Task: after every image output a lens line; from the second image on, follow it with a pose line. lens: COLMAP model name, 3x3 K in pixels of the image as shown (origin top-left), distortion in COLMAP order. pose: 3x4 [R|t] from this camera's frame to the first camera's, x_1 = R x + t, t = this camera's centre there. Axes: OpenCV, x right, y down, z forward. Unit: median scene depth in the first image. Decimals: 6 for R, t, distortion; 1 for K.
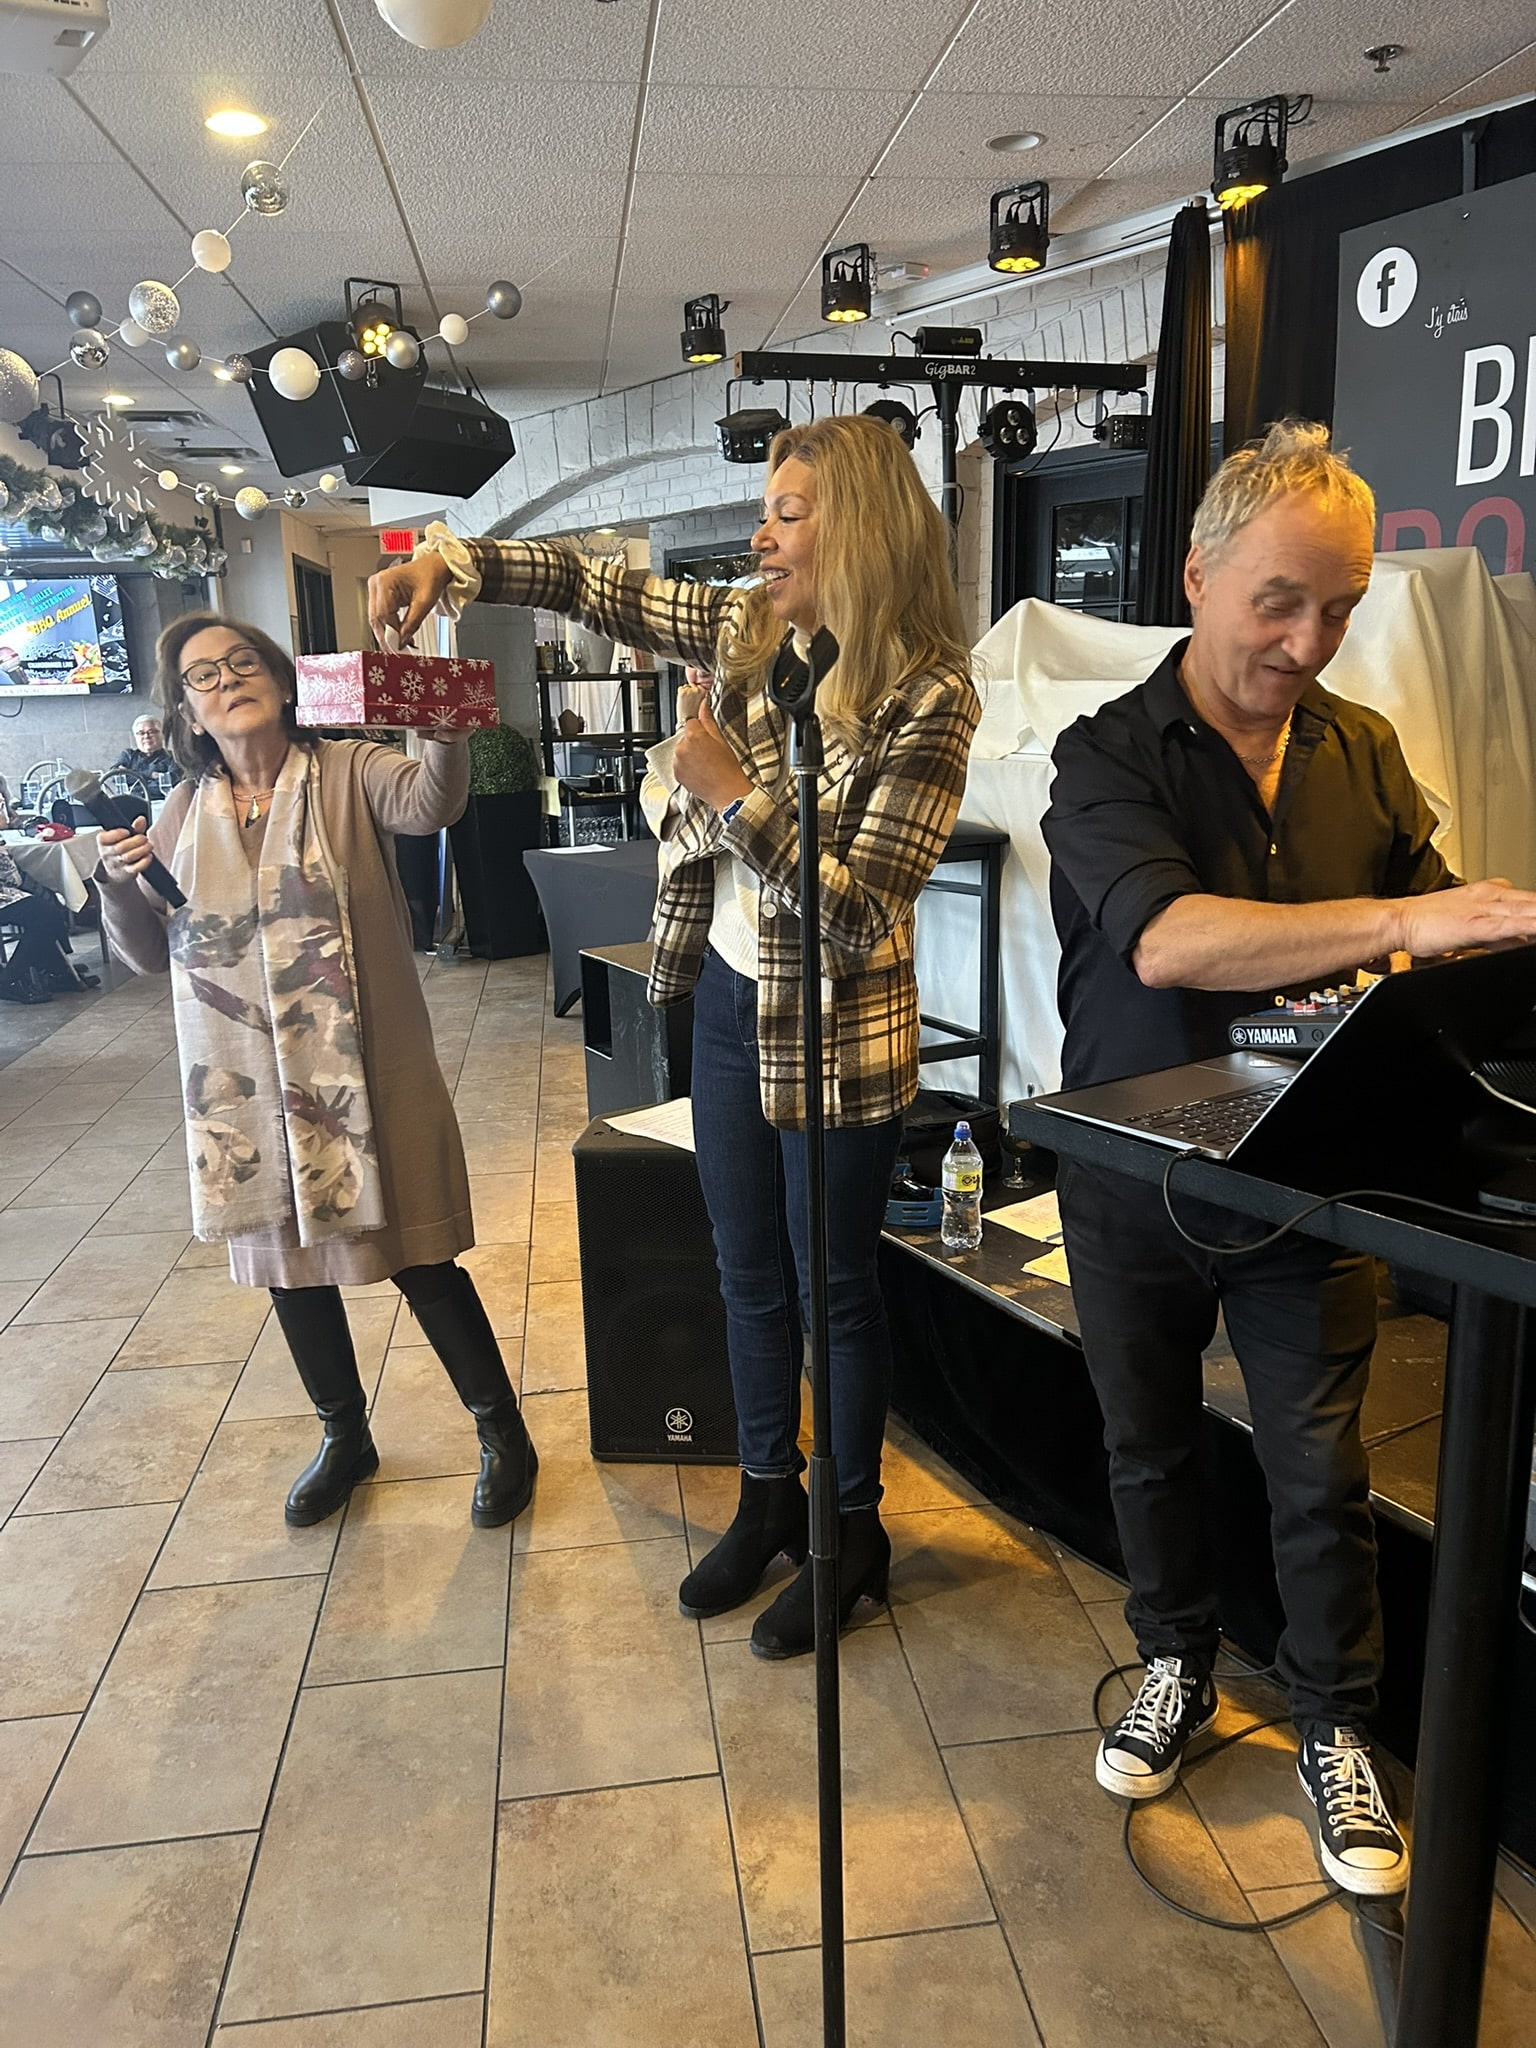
lens RADIAL K [[1525.0, 0, 765.8], [0, 1525.0, 1037.9], [0, 0, 1]] dist [0.059156, -0.062380]
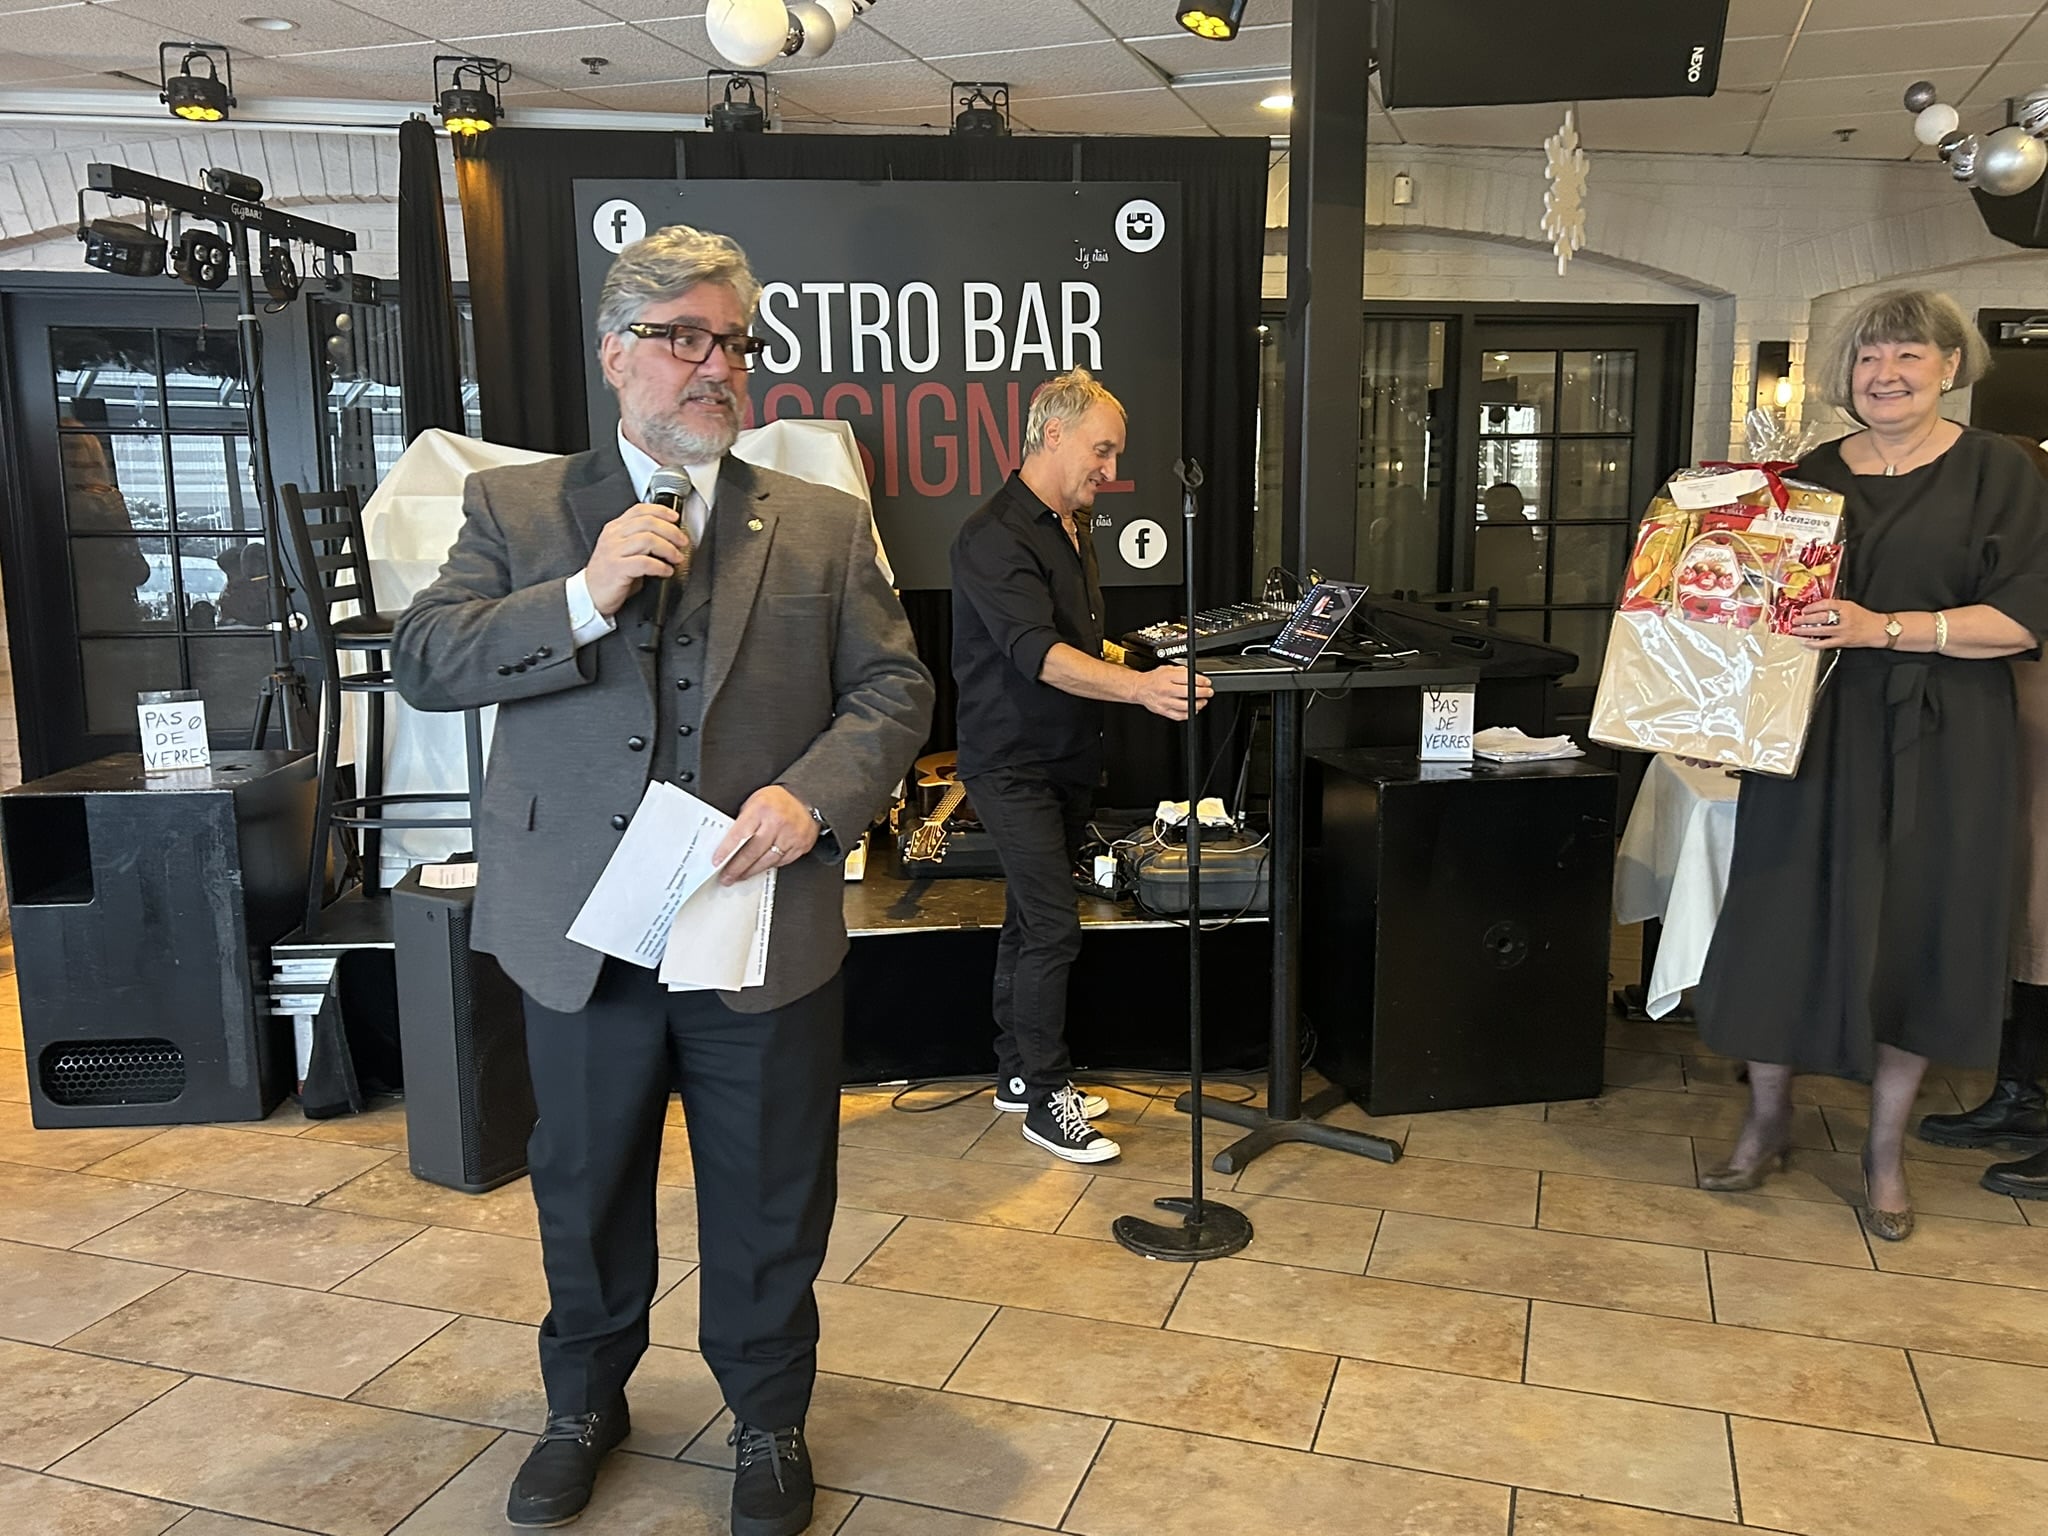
lens RADIAL K [[1729.6, 0, 1031.6], [0, 1729.6, 768.1], [0, 0, 1]] dist [0.020995, 0.018228]
pose [[0.435778, -0.118401, 0.892232, -0.757699], [0.204719, 0.978366, 0.029844, 0.018456], [-0.876463, 0.169652, 0.450589, 0.042794]]
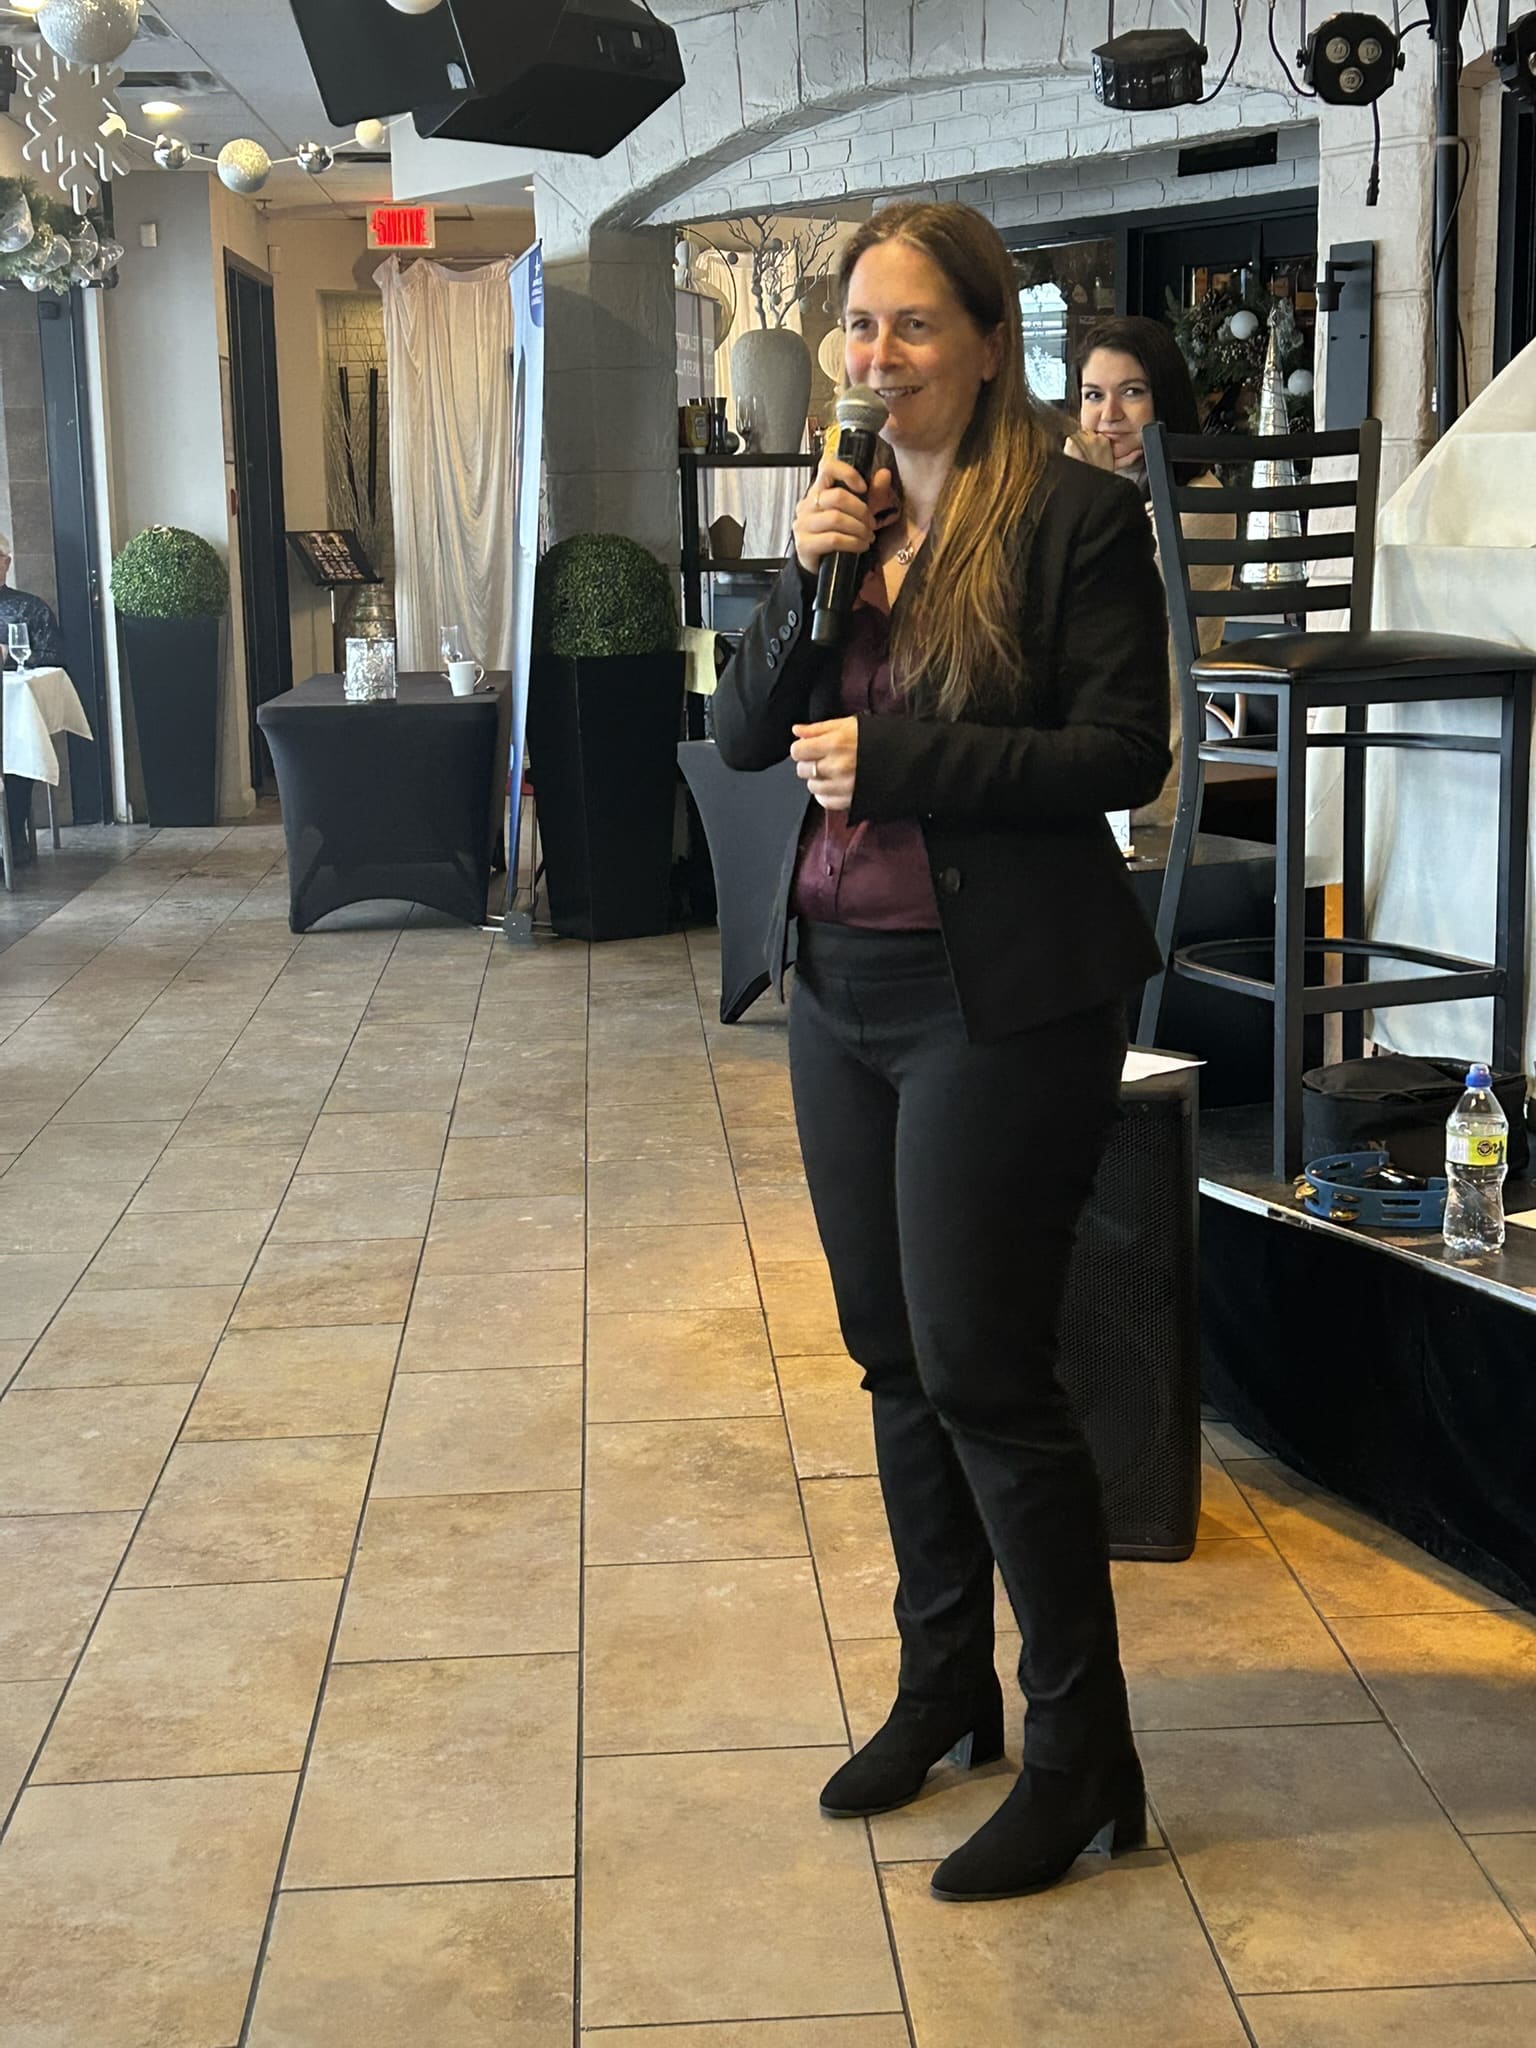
lens RADIAL K [[3017.5, 0, 760.9], [0, 3017.5, 1044.3], [0, 0, 1]] dist [0.078369, 0.000000]
pose [[0.997256, 0.018266, -0.071738, -0.069869], [-0.021761, 0.998599, -0.048239, 0.088296], [0.070756, 0.049668, 0.996256, -0.279139]]
